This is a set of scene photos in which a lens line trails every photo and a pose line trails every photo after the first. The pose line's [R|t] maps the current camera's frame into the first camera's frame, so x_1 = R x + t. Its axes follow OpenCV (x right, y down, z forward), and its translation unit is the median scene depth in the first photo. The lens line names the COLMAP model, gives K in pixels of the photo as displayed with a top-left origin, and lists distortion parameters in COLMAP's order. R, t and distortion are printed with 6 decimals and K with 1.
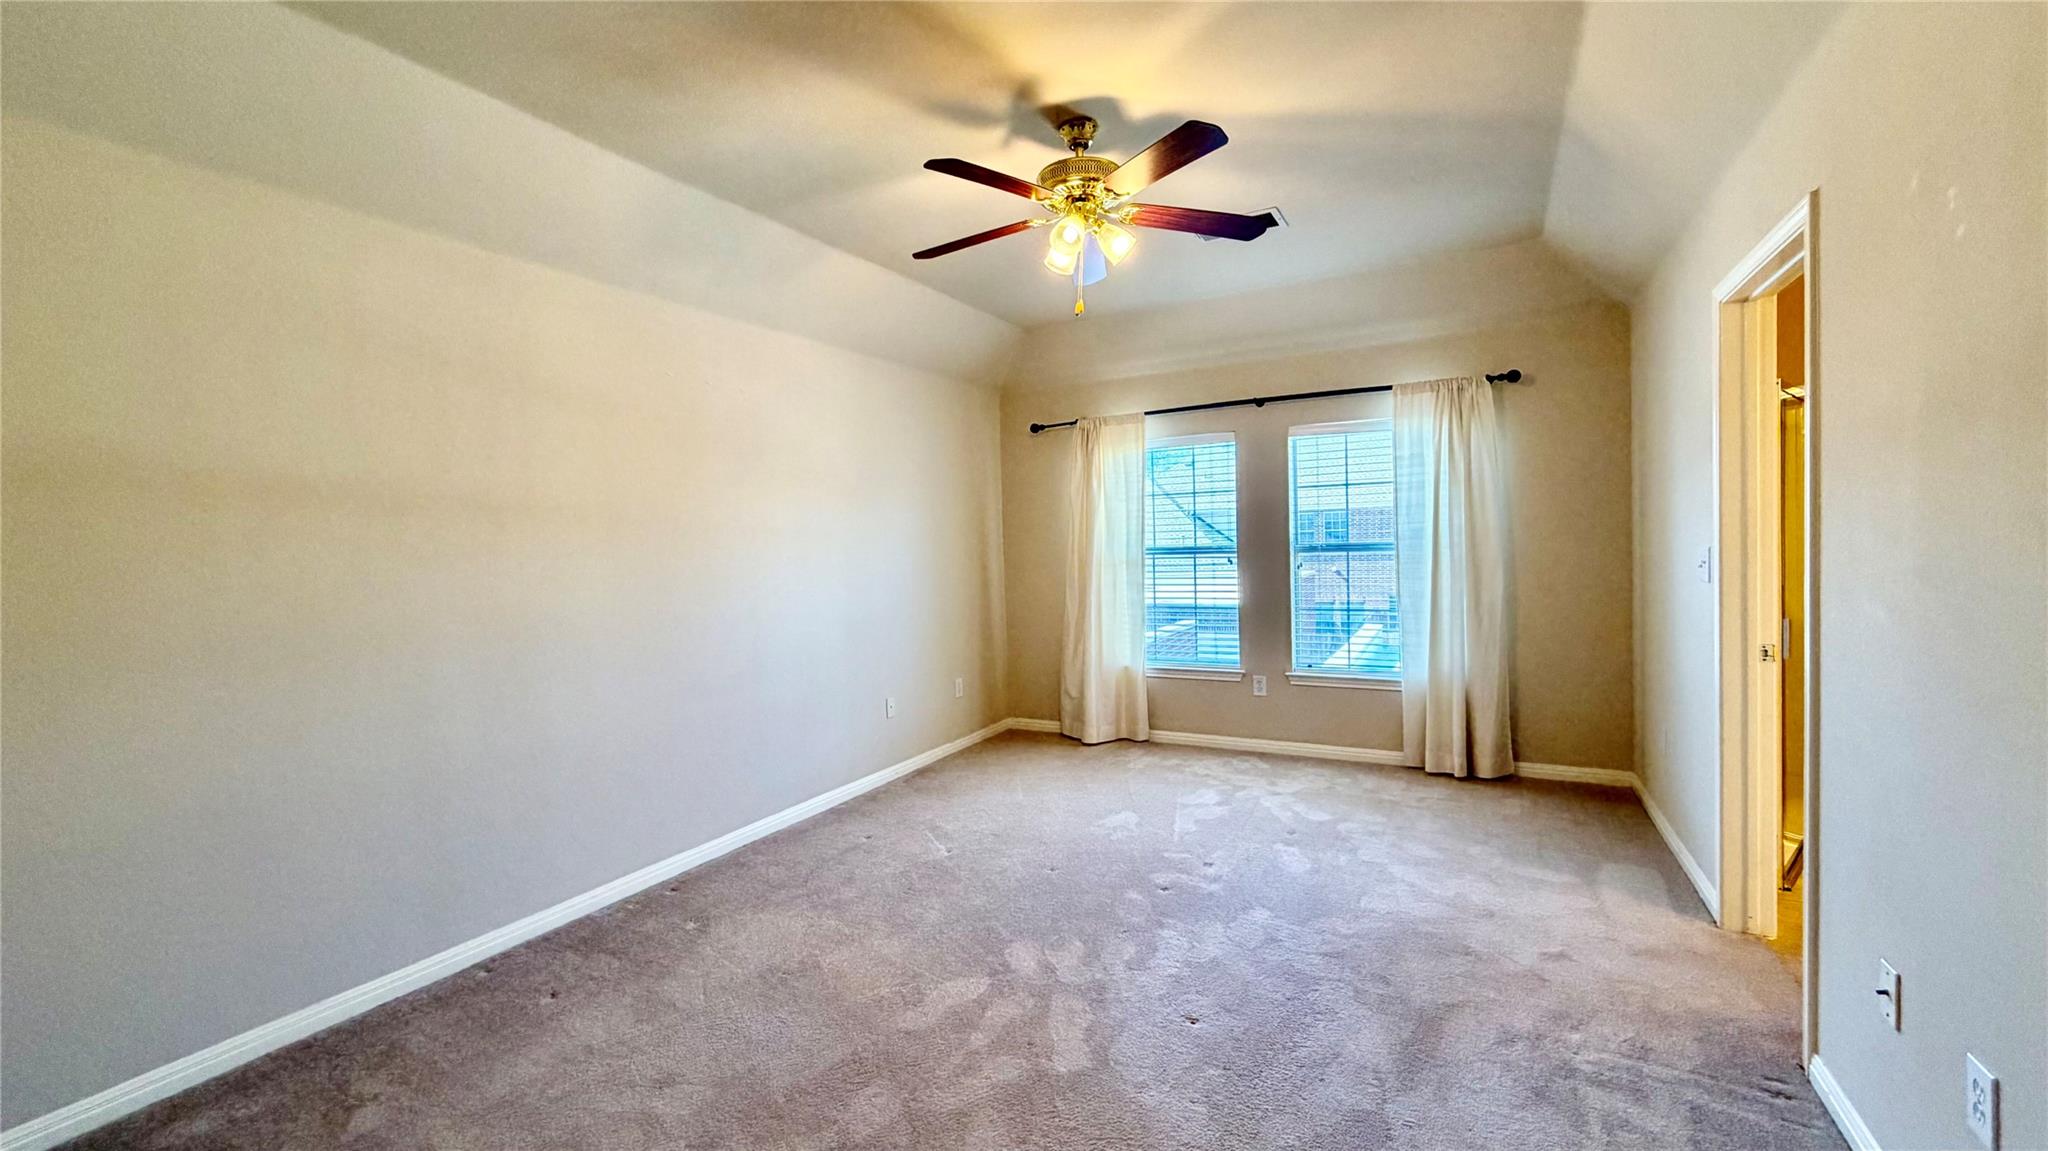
lens RADIAL K [[816.5, 0, 1011.6], [0, 816.5, 579.9], [0, 0, 1]] dist [-0.005087, 0.001569]
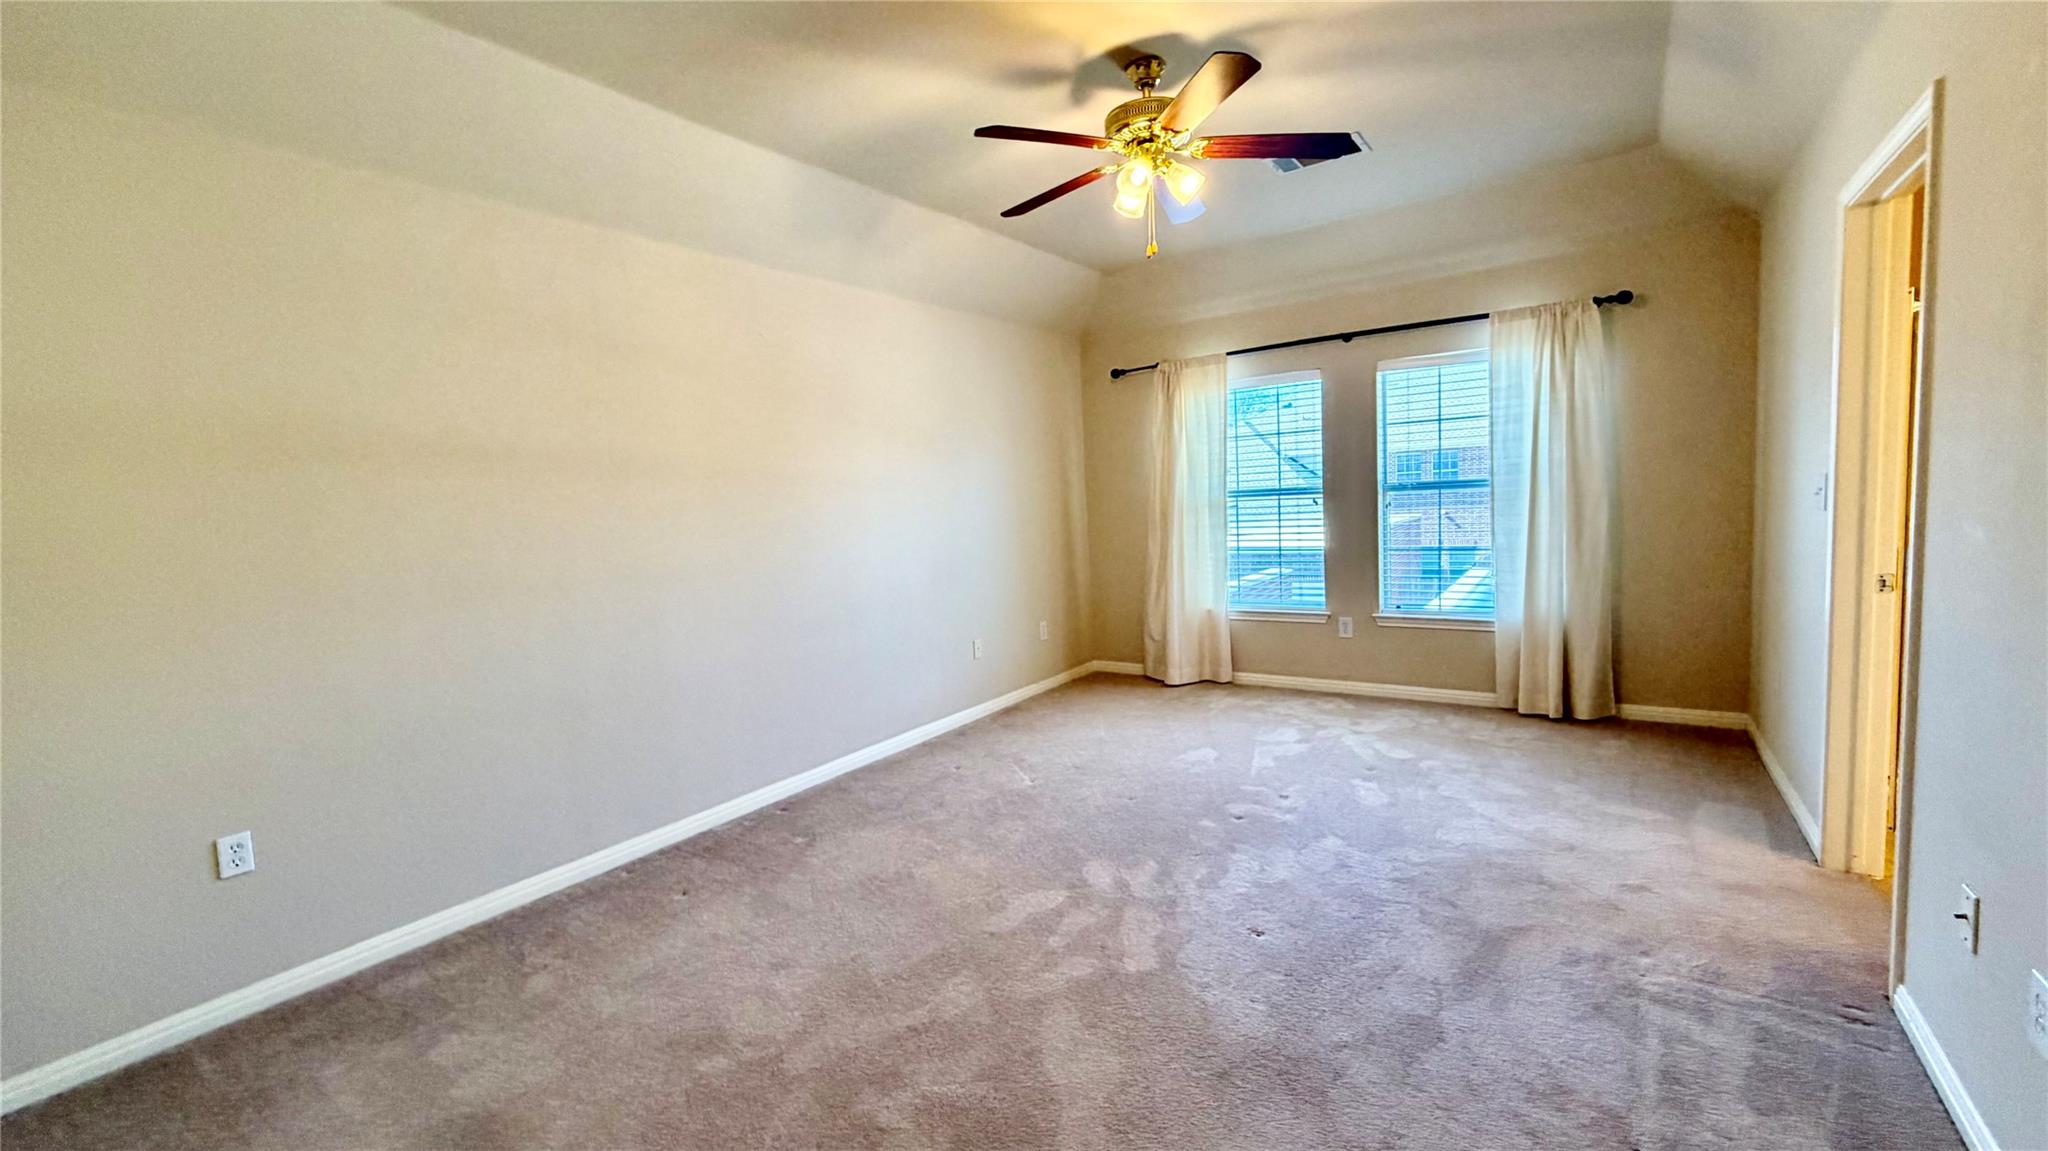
lens RADIAL K [[816.5, 0, 1013.7], [0, 816.5, 582.5], [0, 0, 1]] dist [-0.005087, 0.001569]
pose [[0.993913, -0.011310, -0.109583, 0.016016], [0.018220, 0.997894, 0.062262, 0.007897], [0.108647, -0.063879, 0.992026, -0.033746]]
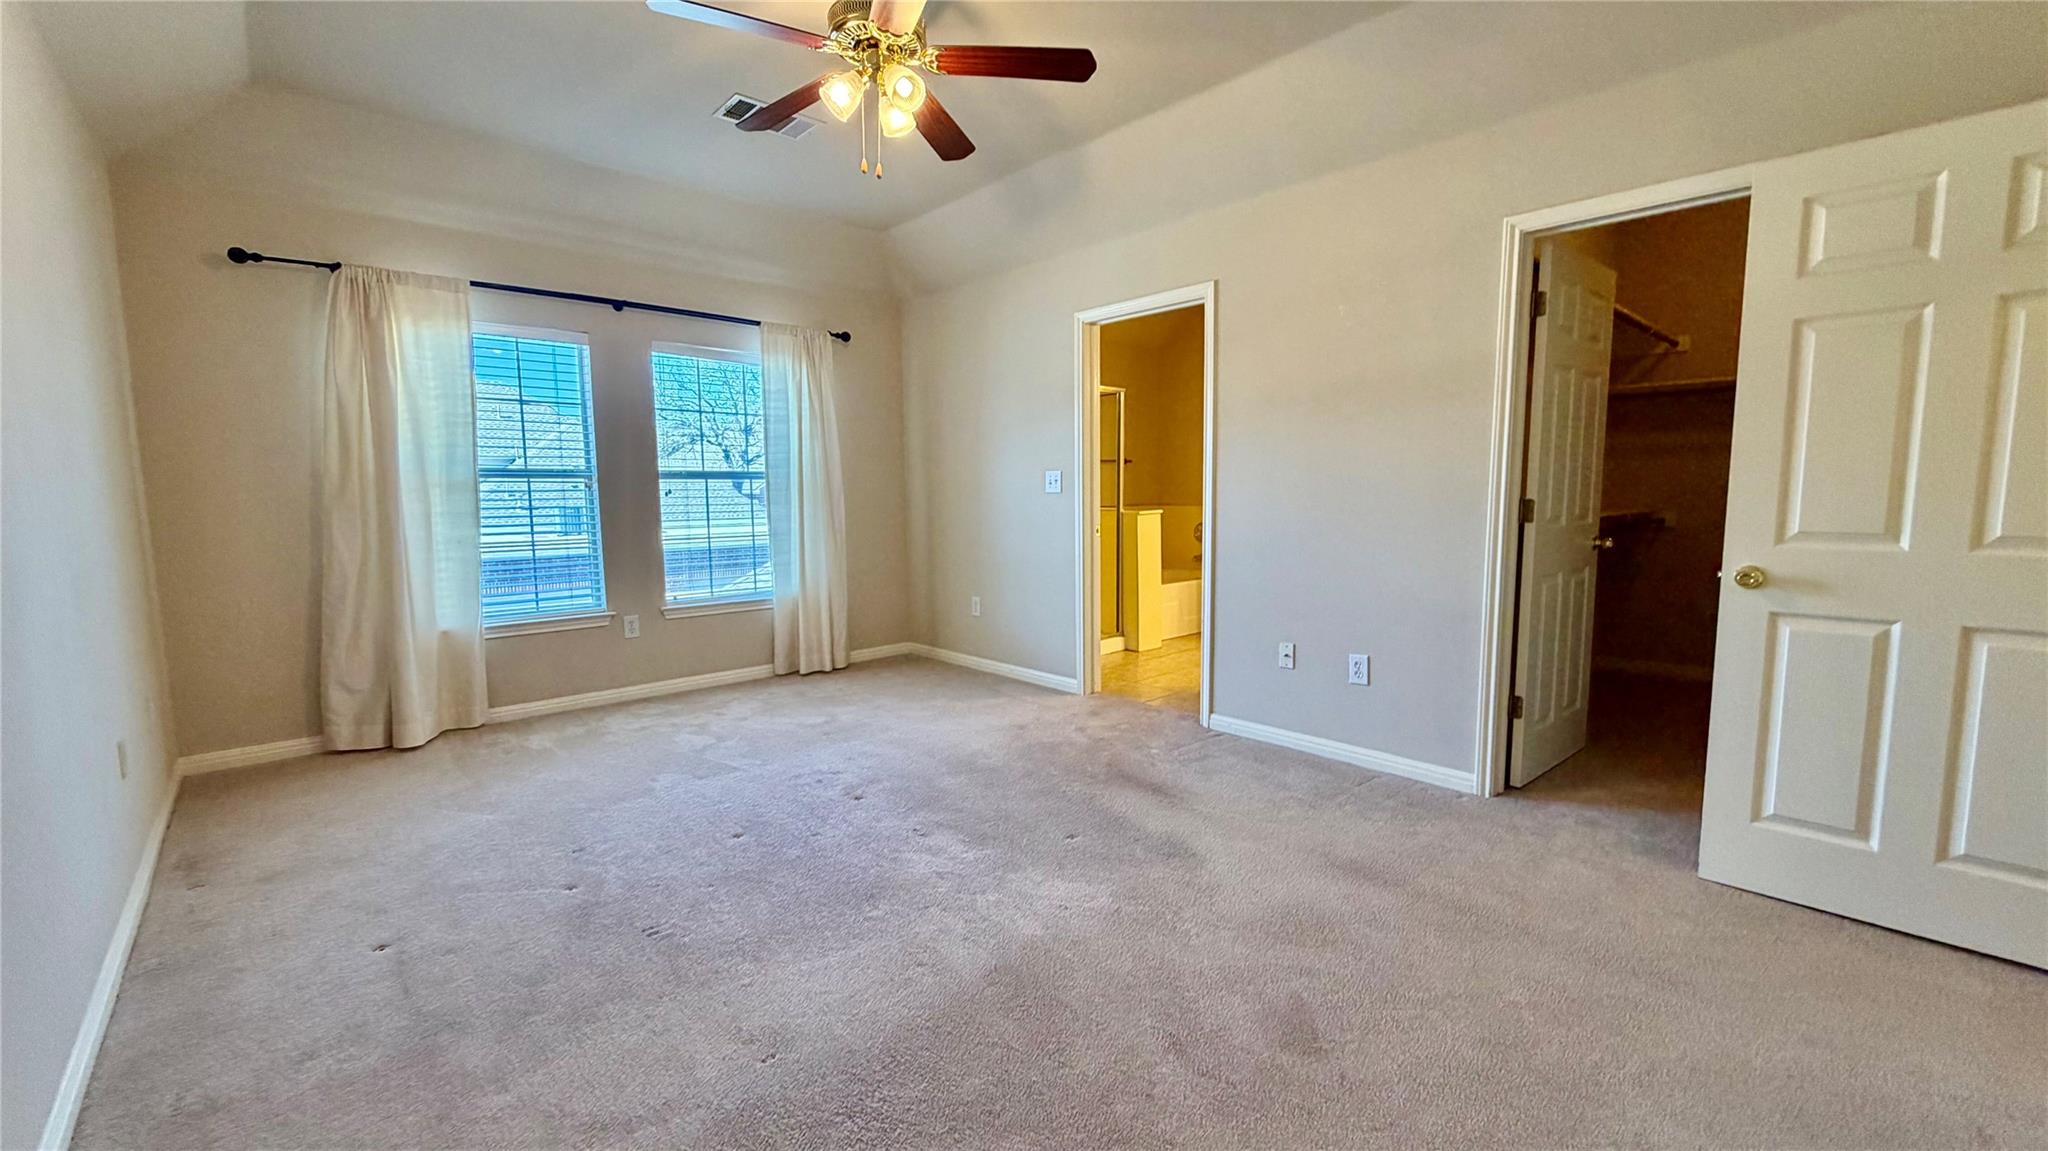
lens RADIAL K [[816.5, 0, 1016.2], [0, 816.5, 585.5], [0, 0, 1]] dist [-0.005087, 0.001569]
pose [[0.315299, -0.081023, 0.945527, -0.542554], [0.040745, 0.996586, 0.071811, 0.049311], [-0.948117, 0.015884, 0.317524, 0.411973]]
